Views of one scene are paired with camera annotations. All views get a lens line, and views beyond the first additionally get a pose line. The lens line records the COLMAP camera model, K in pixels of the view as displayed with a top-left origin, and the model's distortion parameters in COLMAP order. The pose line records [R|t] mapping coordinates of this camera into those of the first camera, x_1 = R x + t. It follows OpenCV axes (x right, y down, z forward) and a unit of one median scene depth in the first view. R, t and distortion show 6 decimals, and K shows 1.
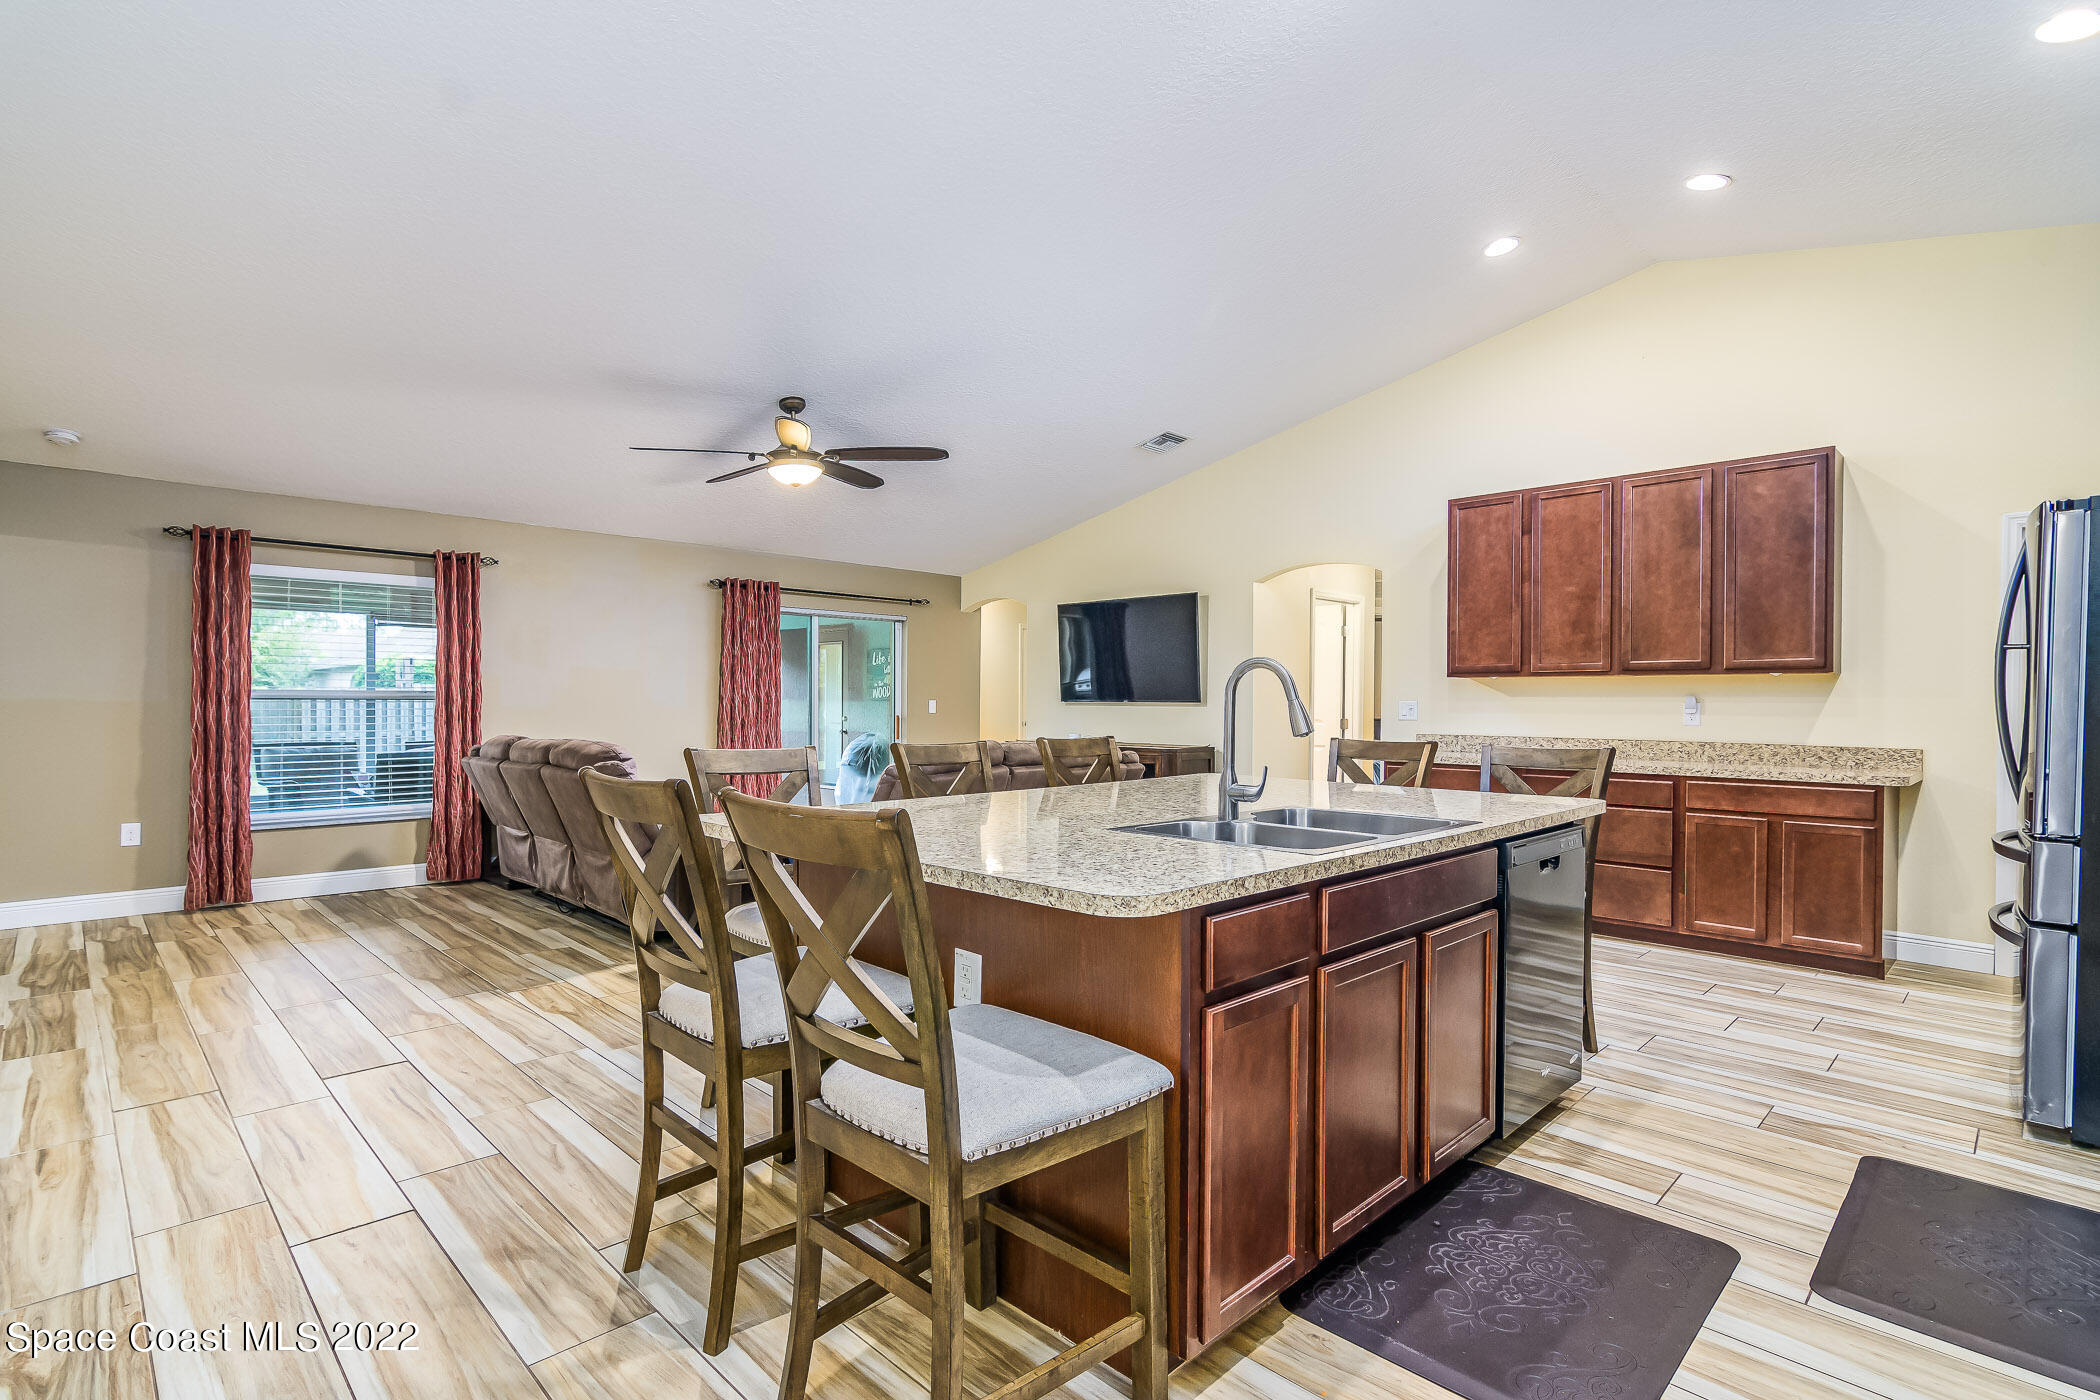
lens RADIAL K [[1006.7, 0, 1029.1], [0, 1006.7, 704.5], [0, 0, 1]] dist [-0.001262, -0.001025]
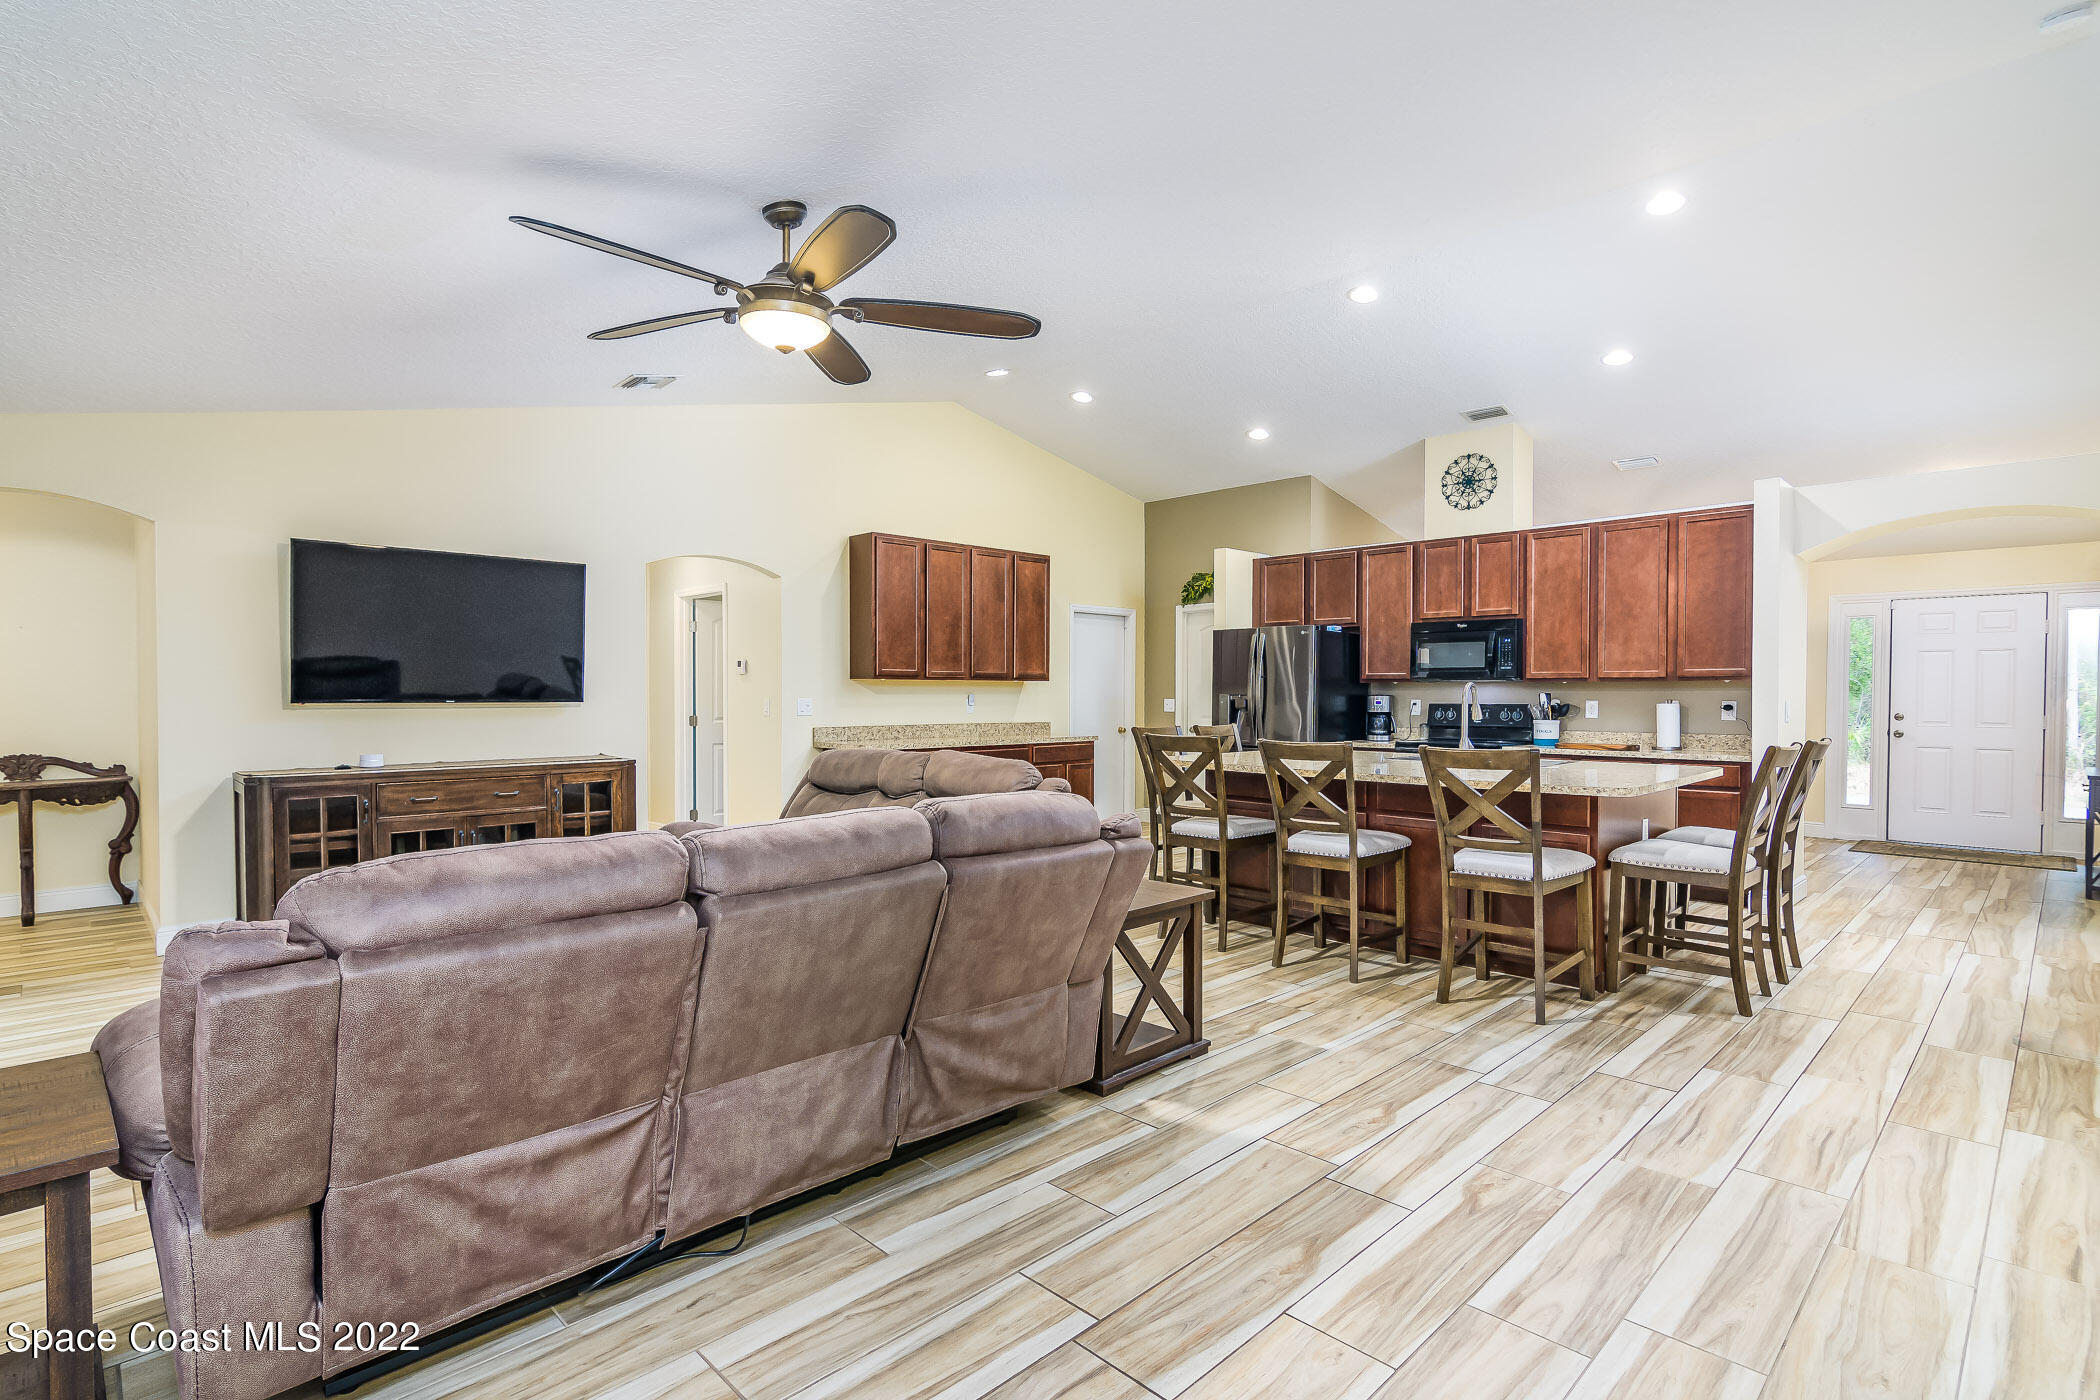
lens RADIAL K [[1006.7, 0, 1028.8], [0, 1006.7, 706.4], [0, 0, 1]] dist [-0.001262, -0.001025]
pose [[0.010636, -0.016413, 0.999809, -1.278099], [0.002451, 0.999863, 0.016388, -0.022958], [-0.999940, 0.002276, 0.010674, 1.307262]]
